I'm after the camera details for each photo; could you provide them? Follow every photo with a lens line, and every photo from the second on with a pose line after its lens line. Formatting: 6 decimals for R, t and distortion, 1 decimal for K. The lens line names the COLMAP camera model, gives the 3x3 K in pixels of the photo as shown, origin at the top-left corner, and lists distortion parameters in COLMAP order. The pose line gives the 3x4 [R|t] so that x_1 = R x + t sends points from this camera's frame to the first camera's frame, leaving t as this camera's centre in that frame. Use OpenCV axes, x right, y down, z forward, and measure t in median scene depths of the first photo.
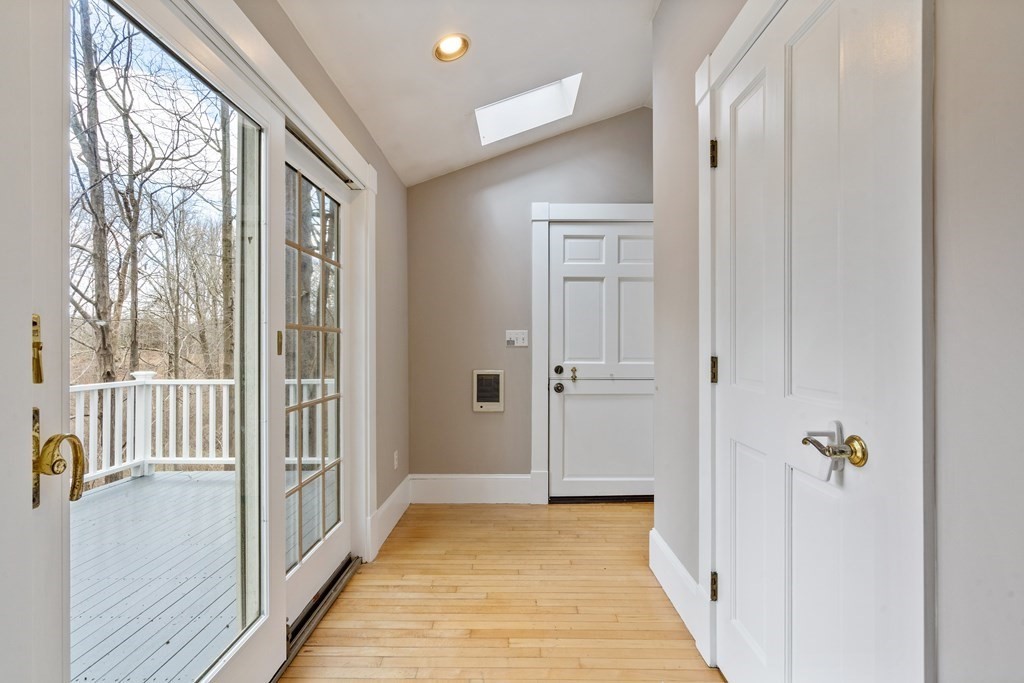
lens RADIAL K [[471.8, 0, 506.1], [0, 471.8, 344.3], [0, 0, 1]] dist [0.000196, 0.000466]
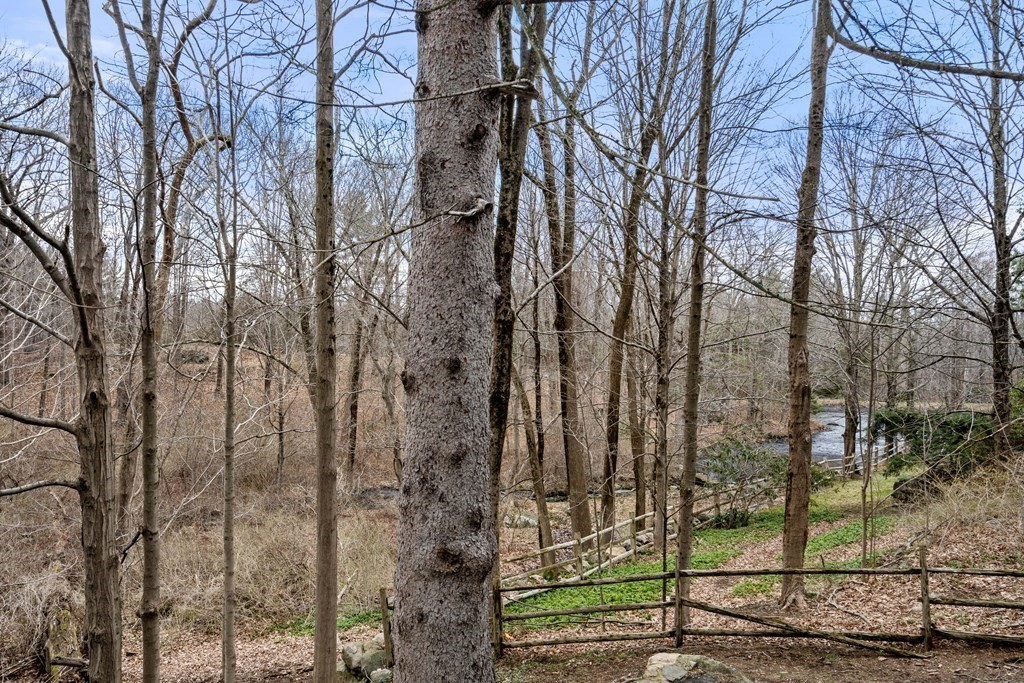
lens RADIAL K [[792.9, 0, 506.5], [0, 792.9, 344.7], [0, 0, 1]] dist [0.001590, -0.002174]
pose [[0.943616, 0.013214, -0.330777, -0.186744], [-0.011889, 0.999911, 0.006029, 0.000011], [0.330828, -0.001756, 0.943690, 0.385882]]
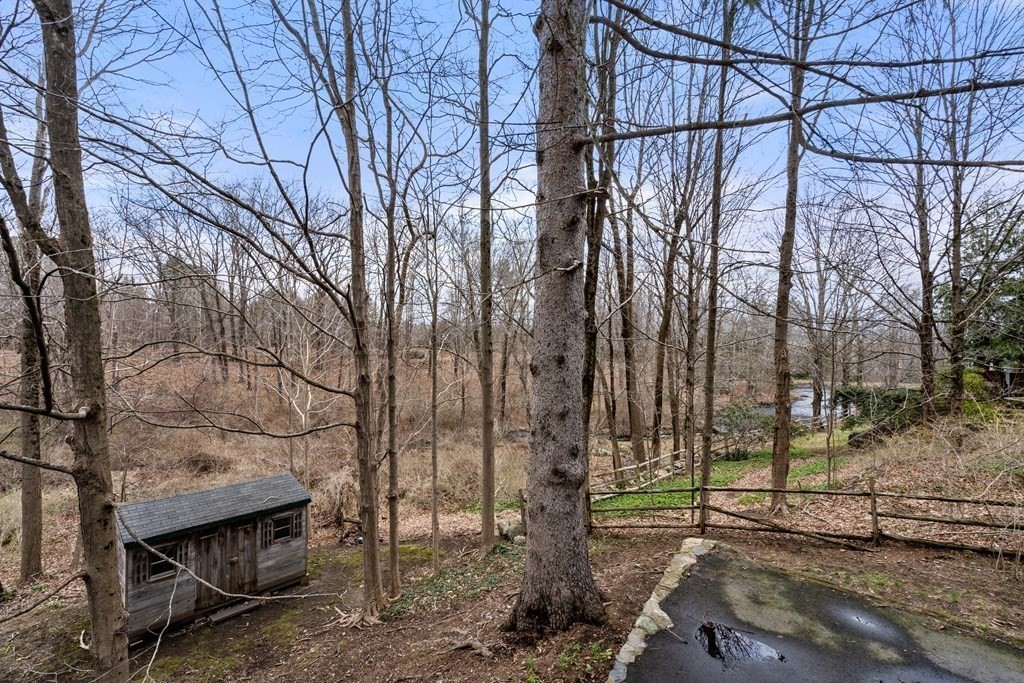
lens RADIAL K [[462.9, 0, 506.9], [0, 462.9, 344.3], [0, 0, 1]] dist [-0.016207, 0.000525]
pose [[0.867777, 0.002677, -0.496947, -0.188972], [-0.002709, 0.999996, 0.000655, 0.000062], [0.496947, 0.000778, 0.867781, 0.393755]]
